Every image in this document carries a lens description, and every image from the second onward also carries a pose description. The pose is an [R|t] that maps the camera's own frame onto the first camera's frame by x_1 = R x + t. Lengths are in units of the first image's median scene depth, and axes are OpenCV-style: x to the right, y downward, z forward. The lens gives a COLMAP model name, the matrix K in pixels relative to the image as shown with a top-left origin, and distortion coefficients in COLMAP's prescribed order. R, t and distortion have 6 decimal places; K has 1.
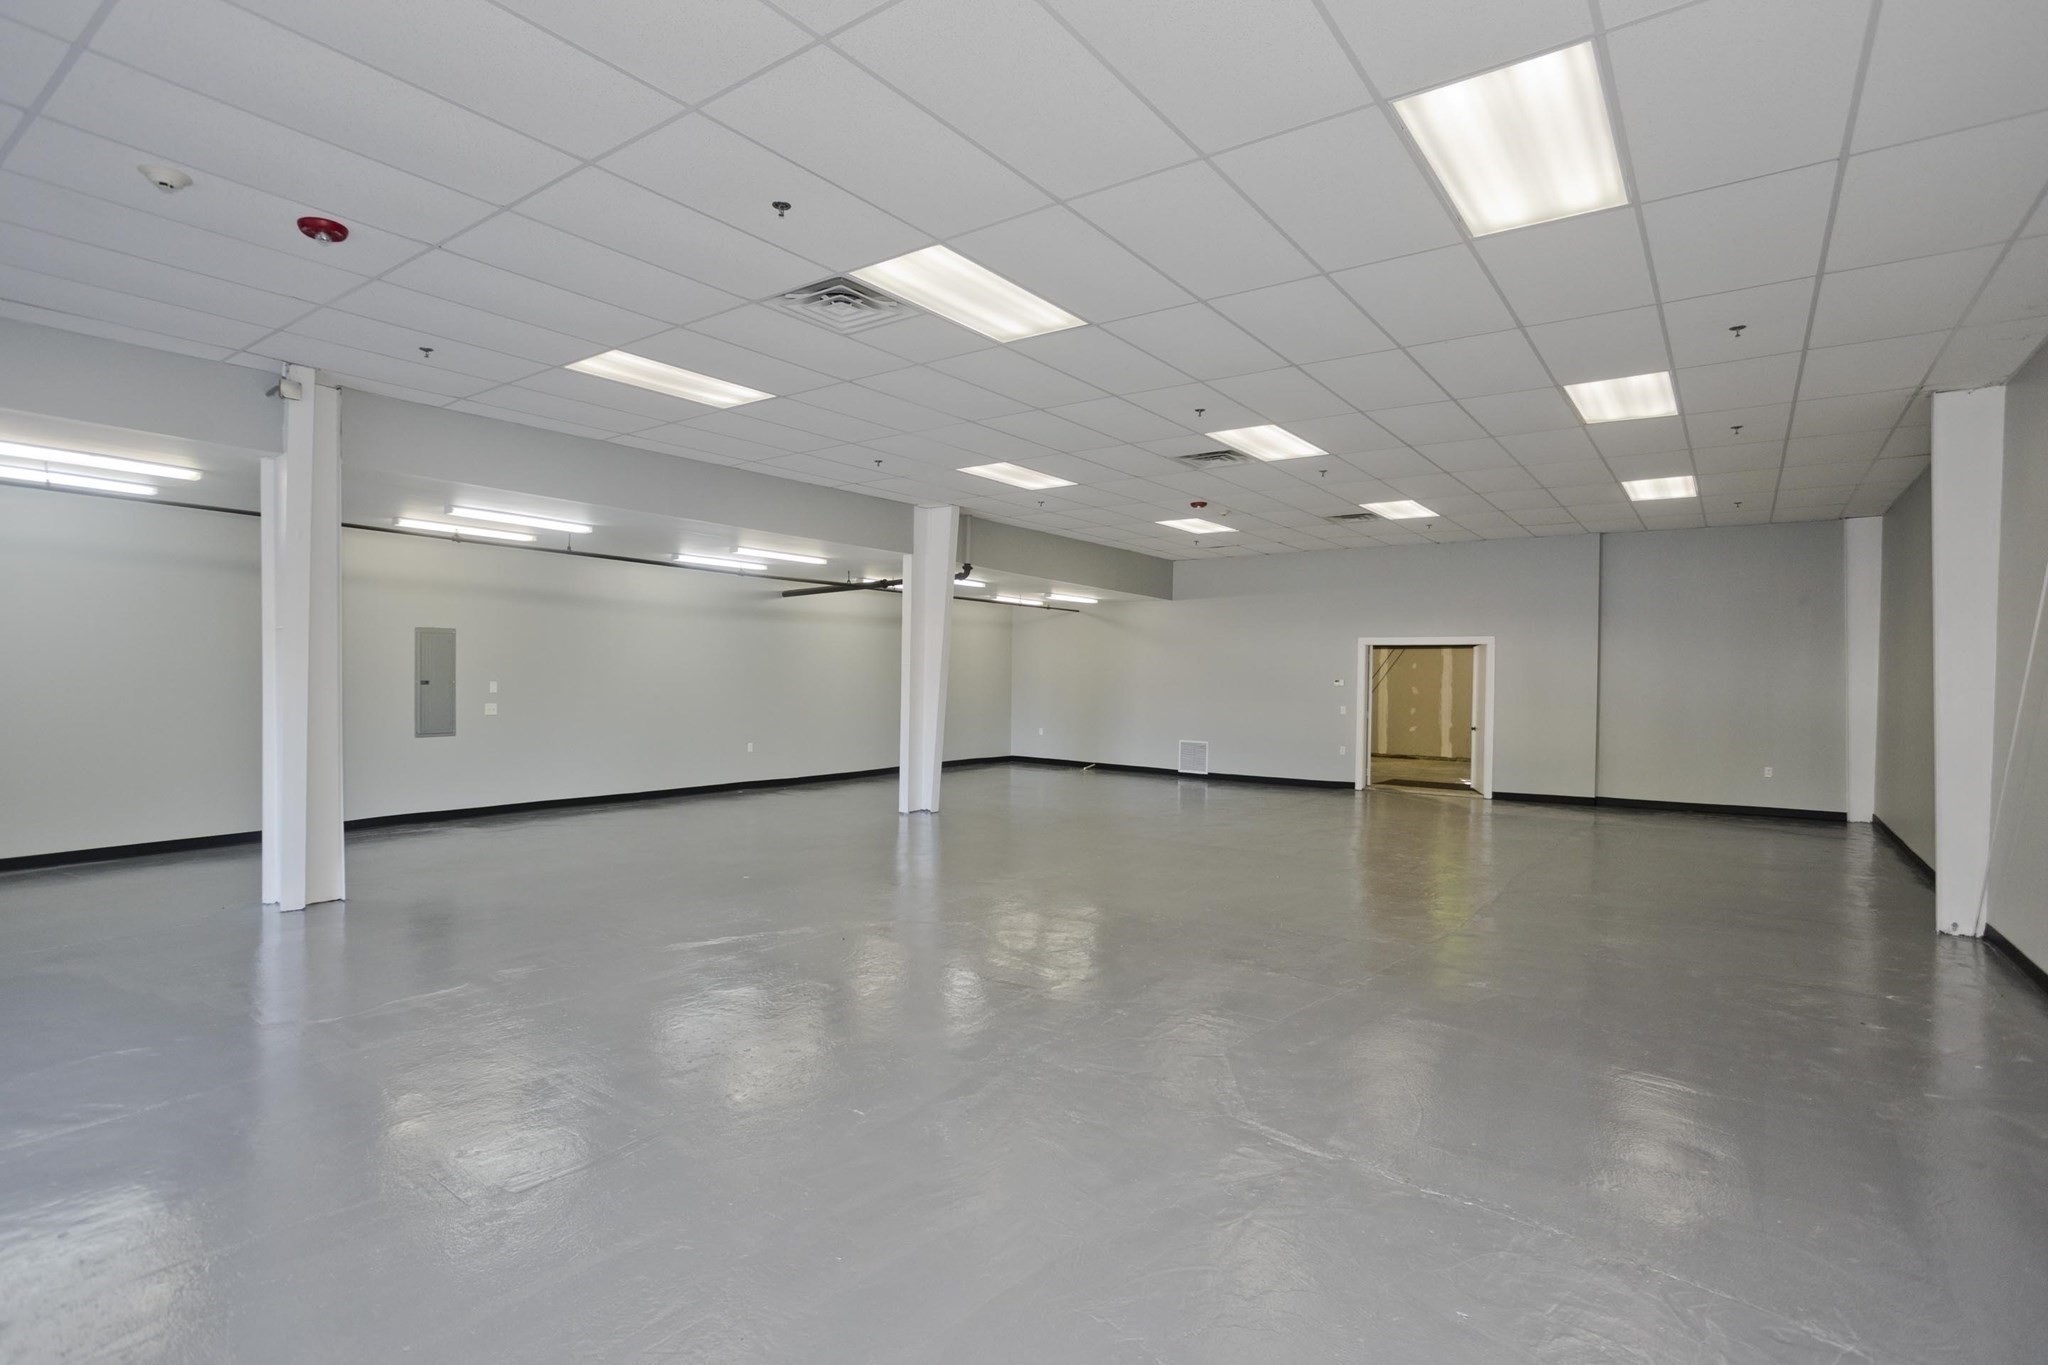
lens RADIAL K [[954.8, 0, 1047.5], [0, 954.8, 683.8], [0, 0, 1]] dist [-0.027622, 0.006778]
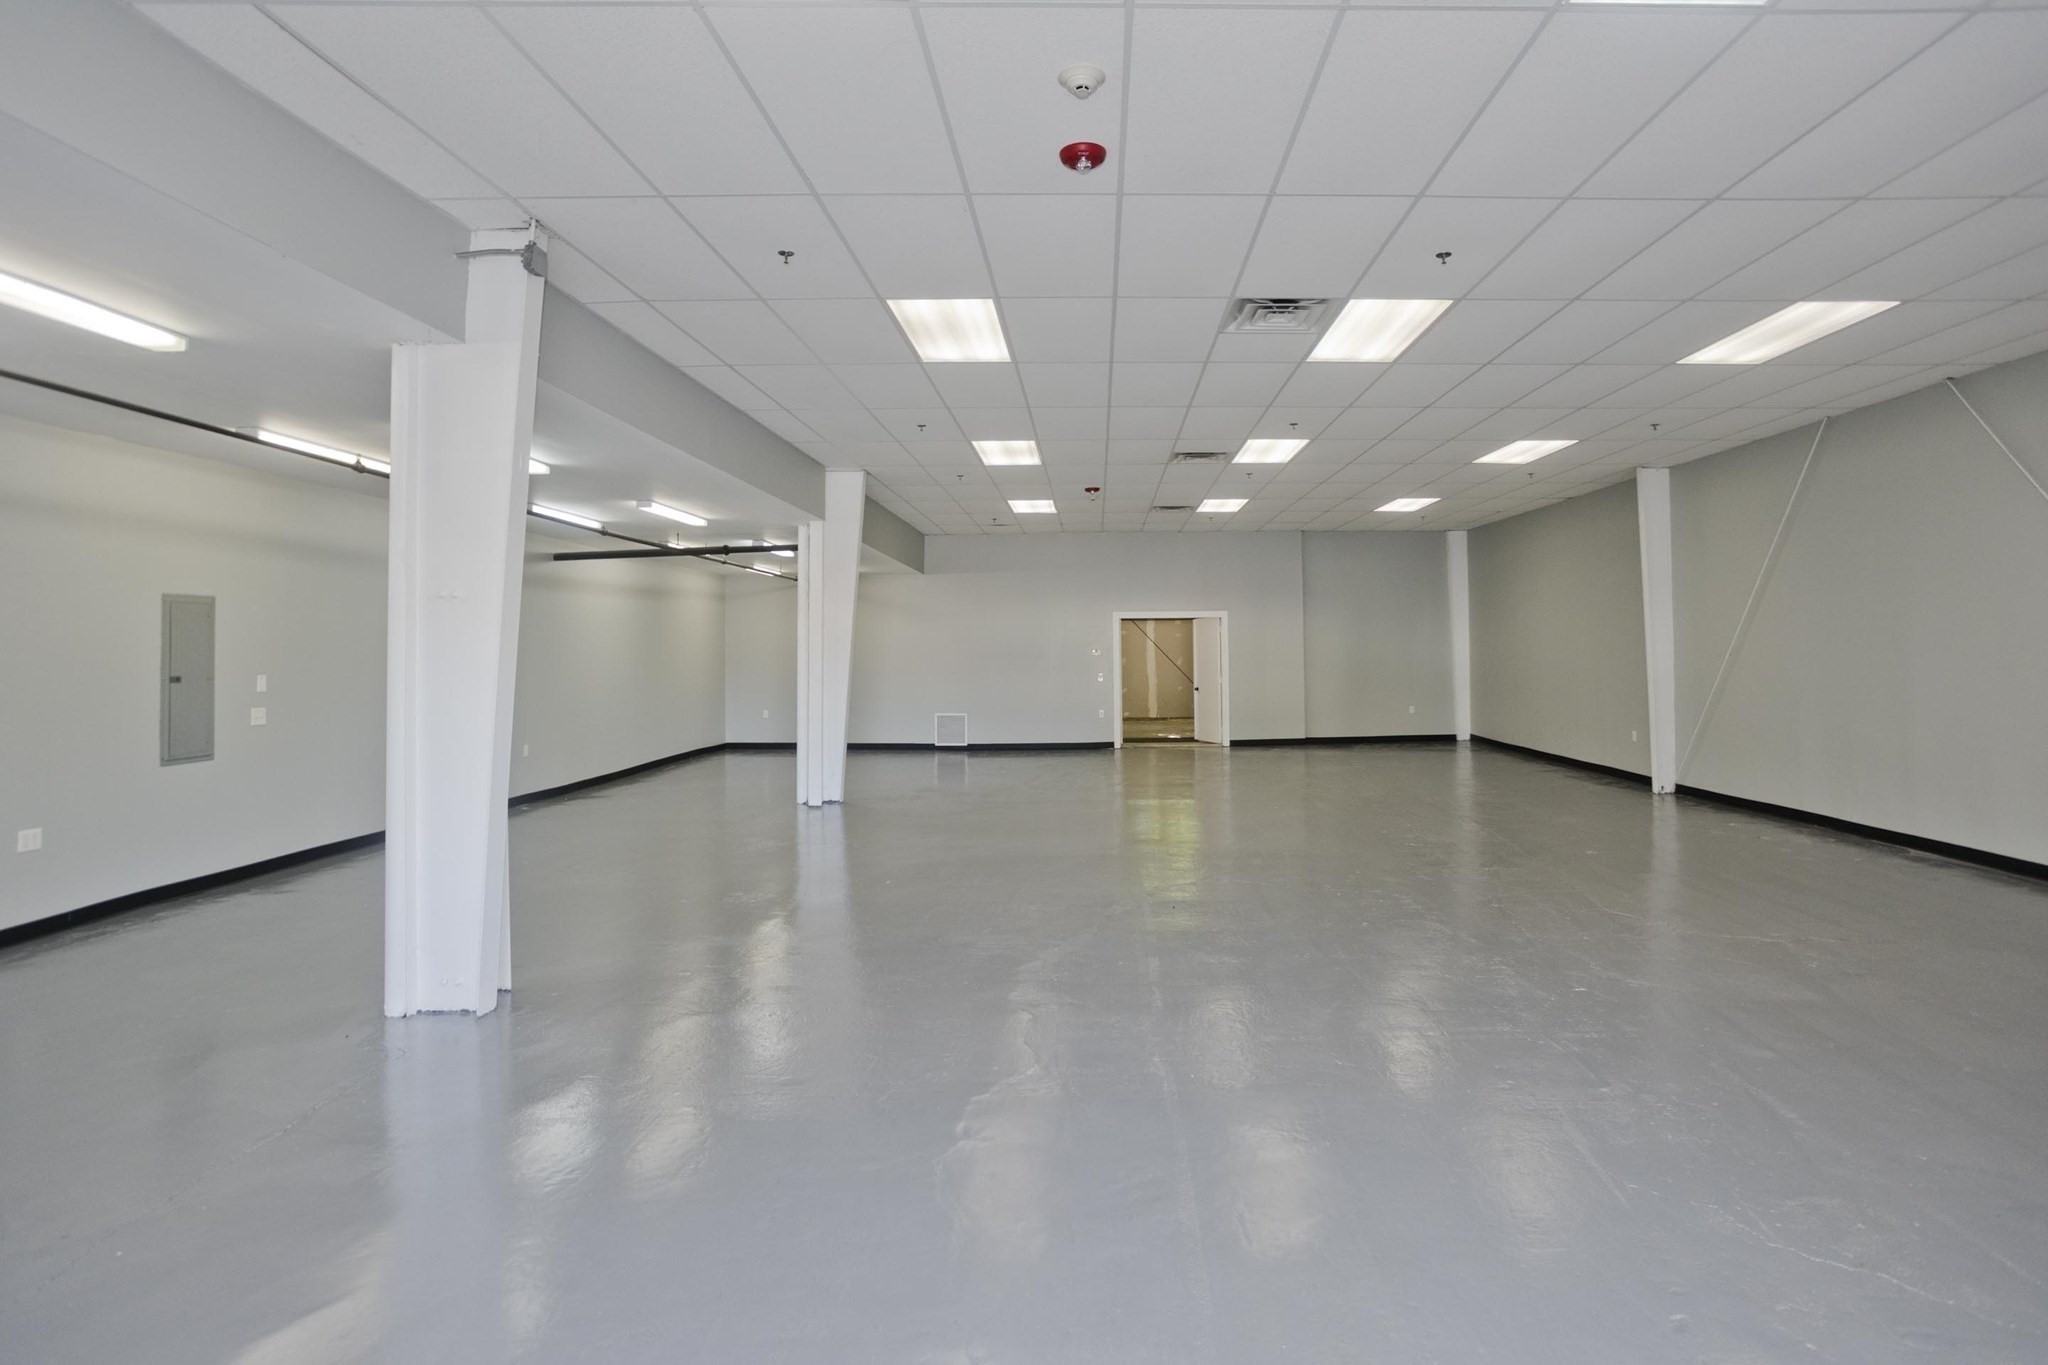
lens RADIAL K [[987.4, 0, 1098.3], [0, 987.4, 632.5], [0, 0, 1]] dist [-0.034842, 0.015238]
pose [[0.812364, -0.009291, 0.583076, -0.437242], [0.023138, 0.999599, -0.016309, -0.006895], [-0.582691, 0.026740, 0.812254, 0.082445]]
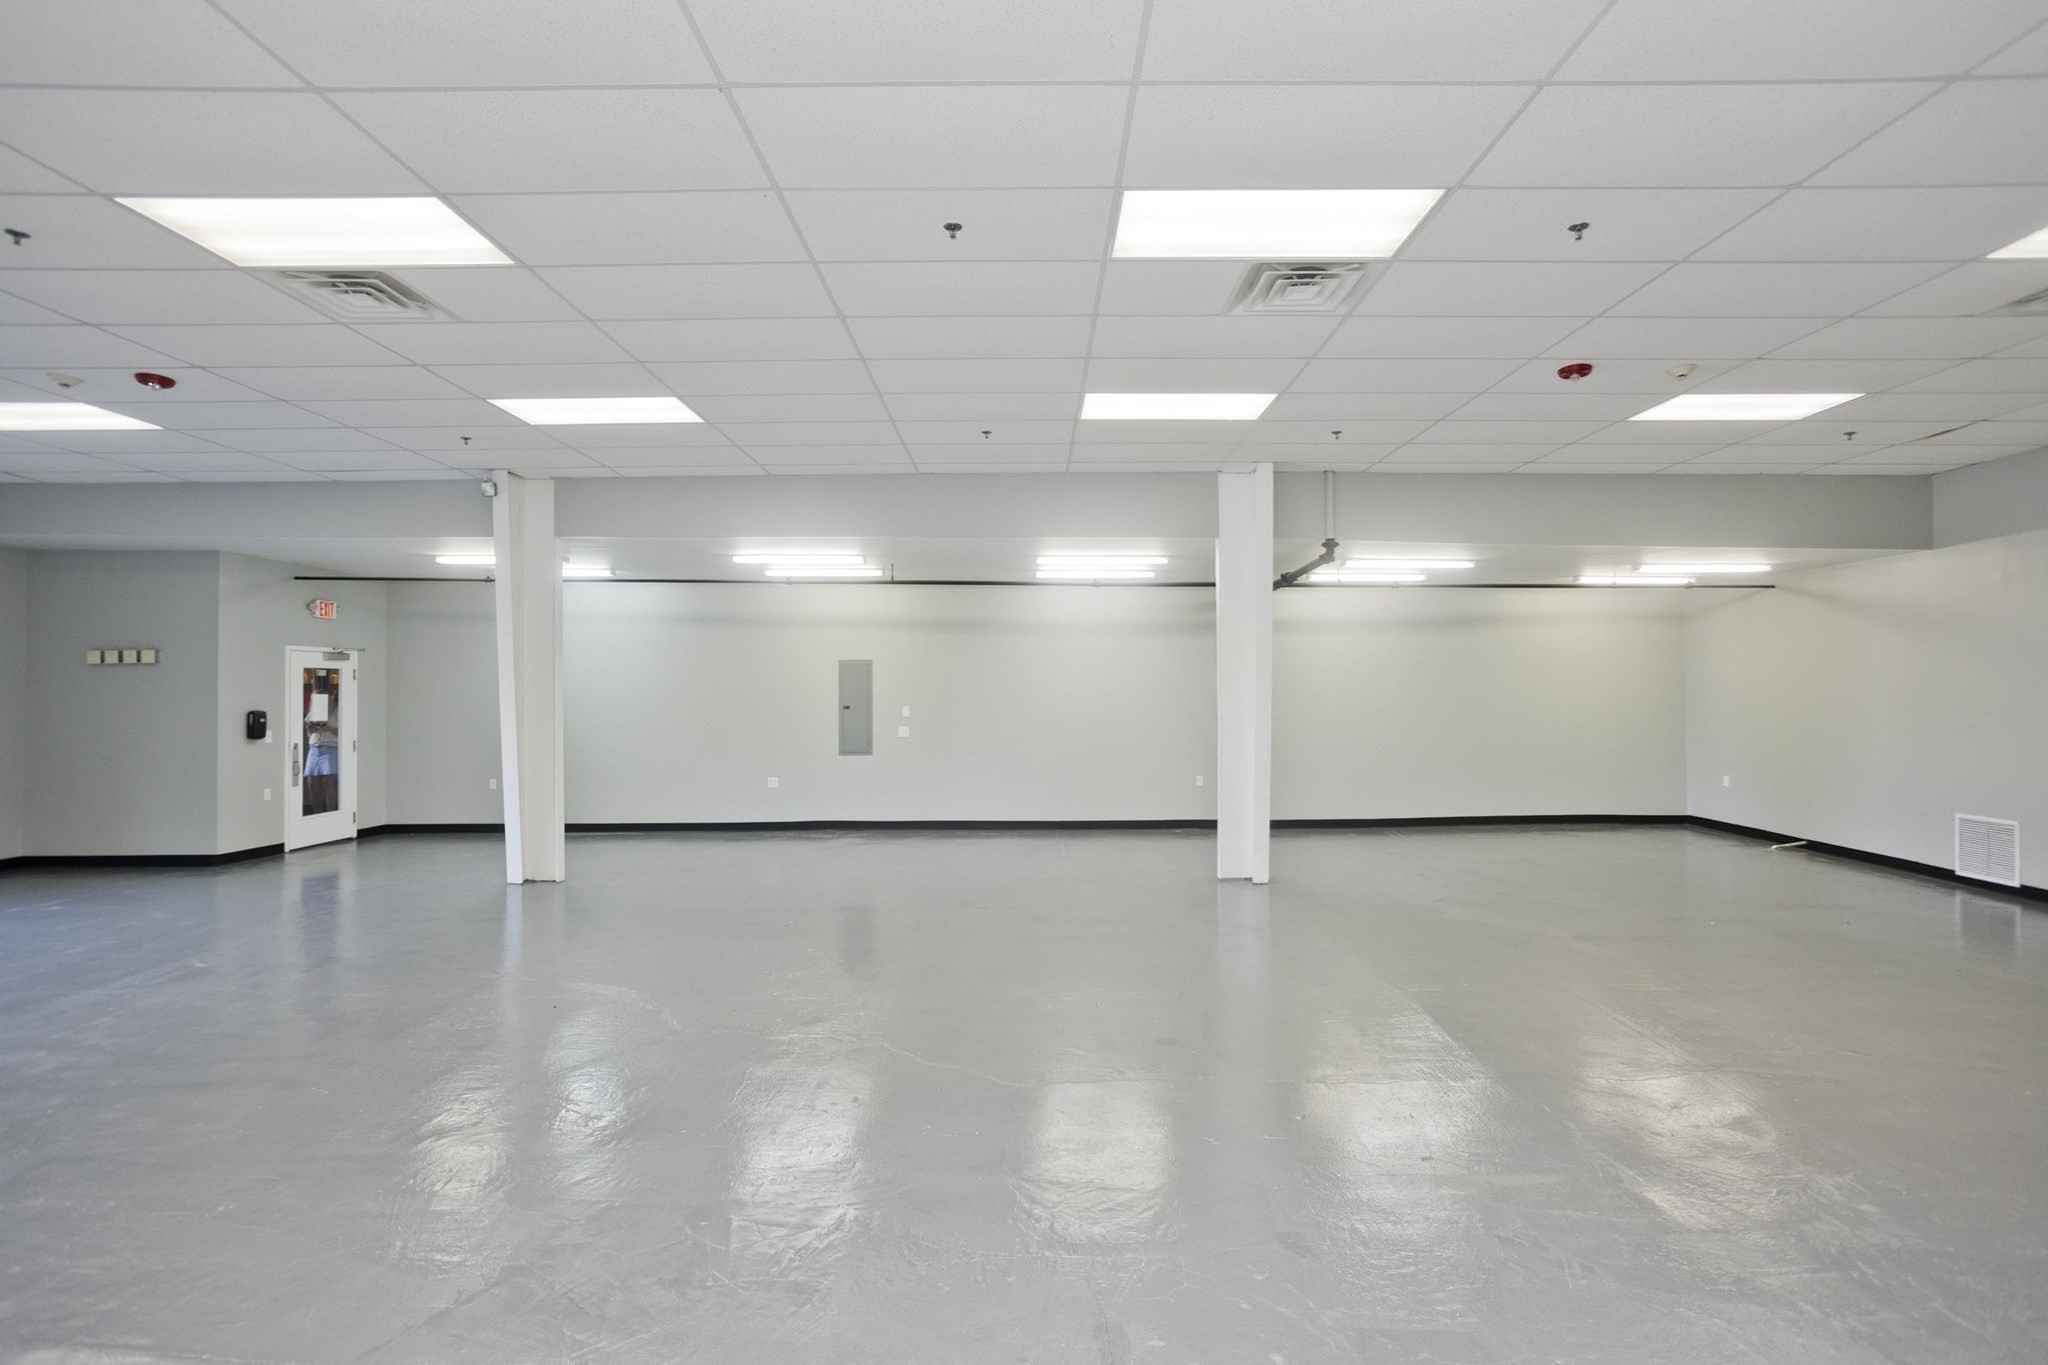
lens RADIAL K [[910.2, 0, 1018.4], [0, 910.2, 655.5], [0, 0, 1]] dist [-0.020904, -0.000368]
pose [[0.603843, -0.048422, -0.795631, 0.297649], [0.002377, 0.998258, -0.058950, 0.000337], [0.797100, 0.033706, 0.602906, 0.401551]]
